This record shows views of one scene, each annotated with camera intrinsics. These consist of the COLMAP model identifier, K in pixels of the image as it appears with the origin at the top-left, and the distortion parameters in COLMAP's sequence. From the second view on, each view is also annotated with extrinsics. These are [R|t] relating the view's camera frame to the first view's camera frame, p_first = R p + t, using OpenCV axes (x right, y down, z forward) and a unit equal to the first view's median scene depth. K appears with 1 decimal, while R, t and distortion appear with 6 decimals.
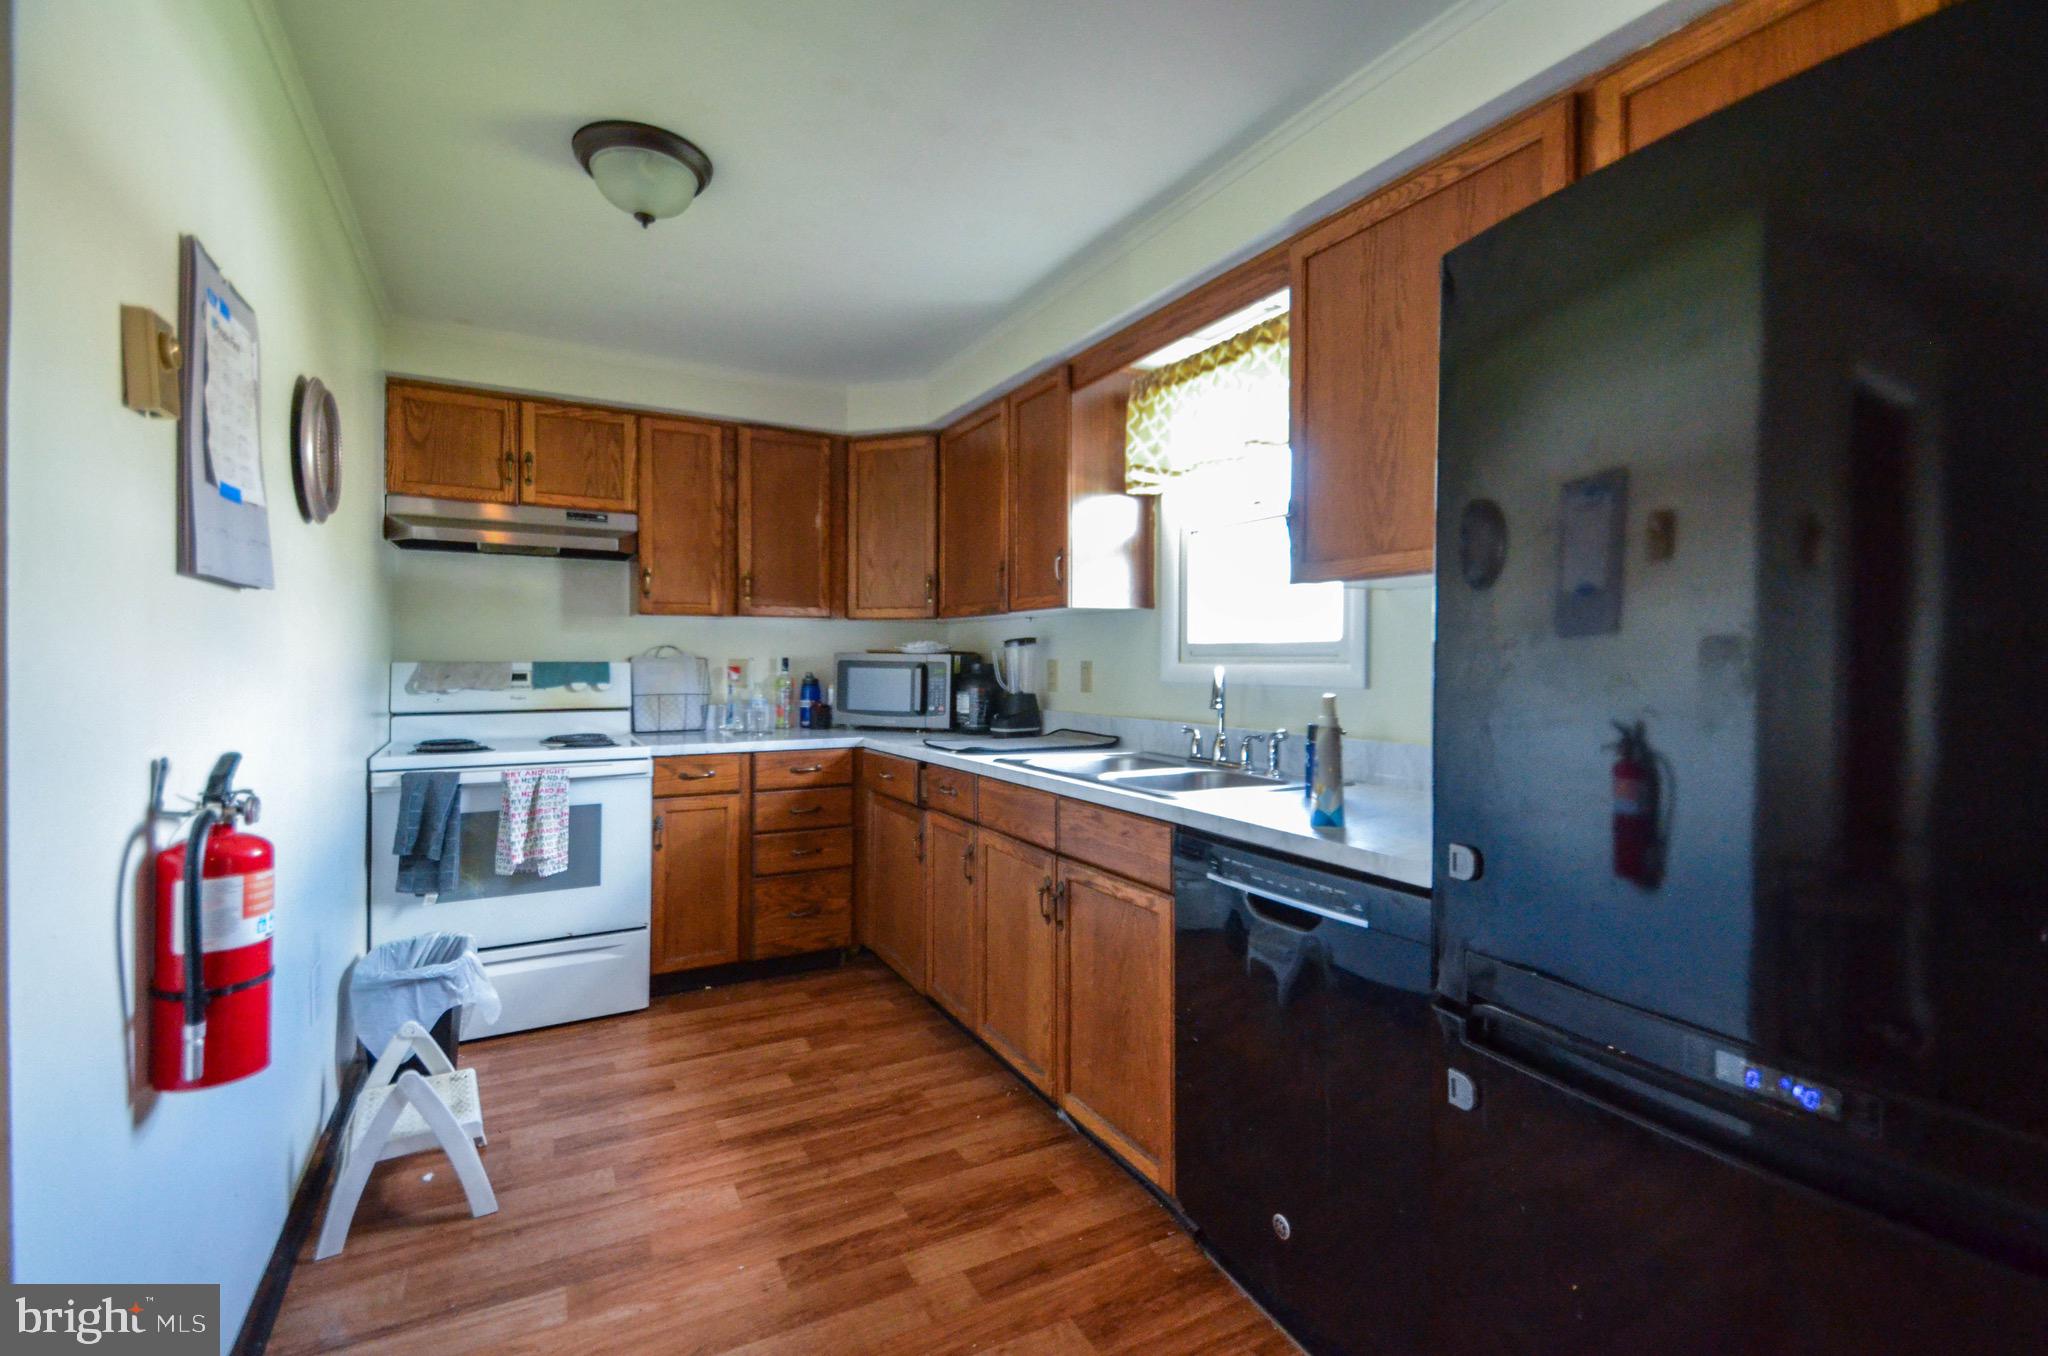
lens RADIAL K [[903.1, 0, 979.4], [0, 903.1, 672.0], [0, 0, 1]] dist [-0.001113, -0.000134]
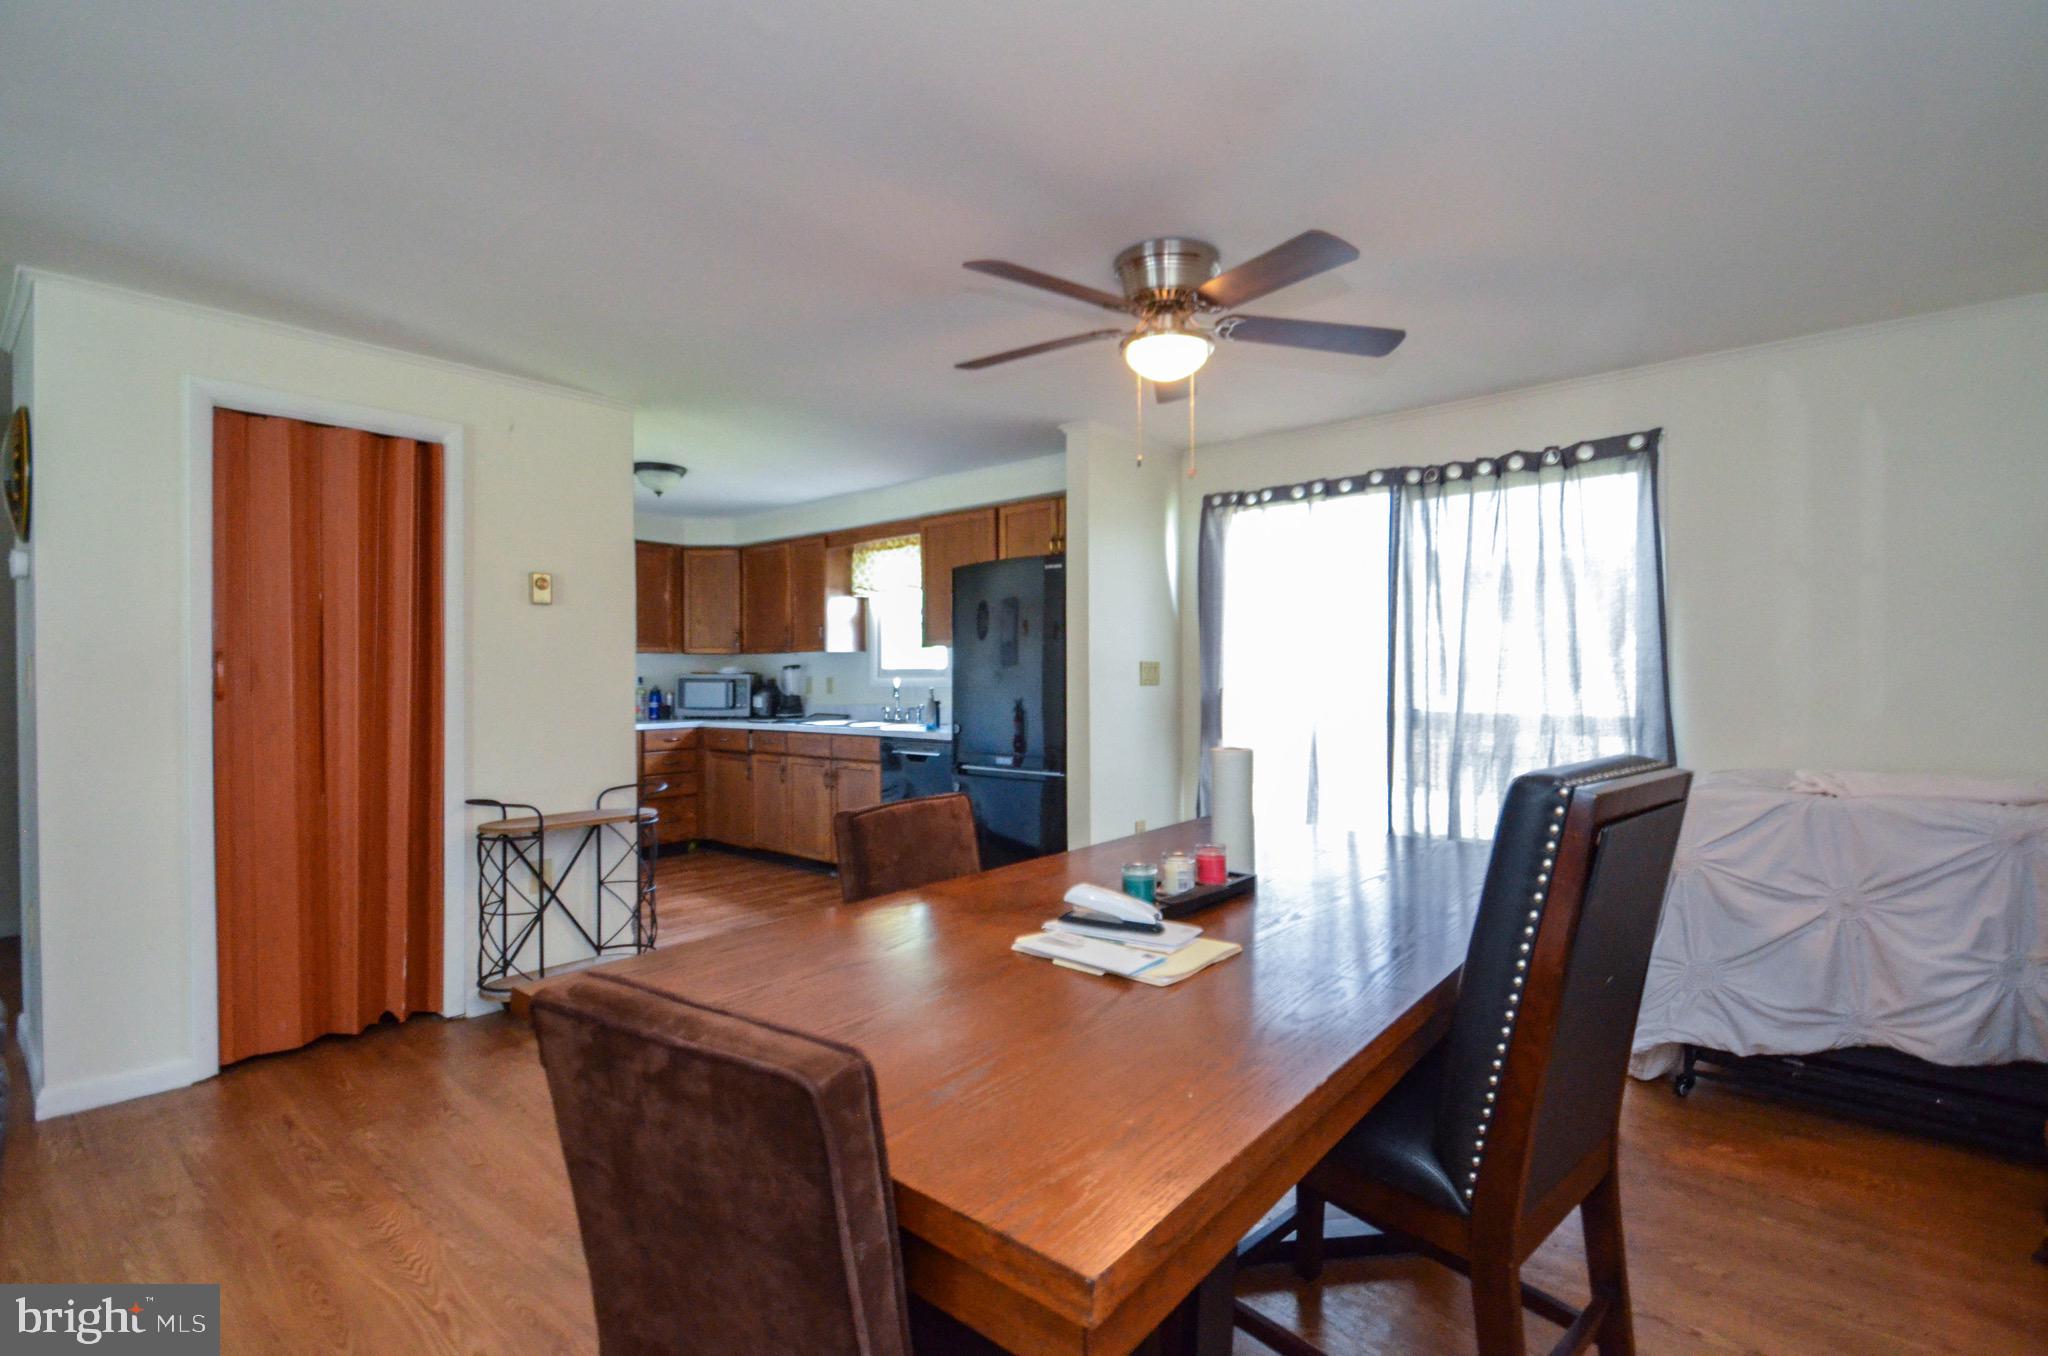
lens RADIAL K [[903.1, 0, 979.4], [0, 903.1, 672.0], [0, 0, 1]] dist [-0.001113, -0.000134]
pose [[0.940096, -0.006936, 0.340840, -0.231098], [0.013096, 0.999790, -0.015776, 0.010855], [-0.340659, 0.019294, 0.939989, -0.890815]]
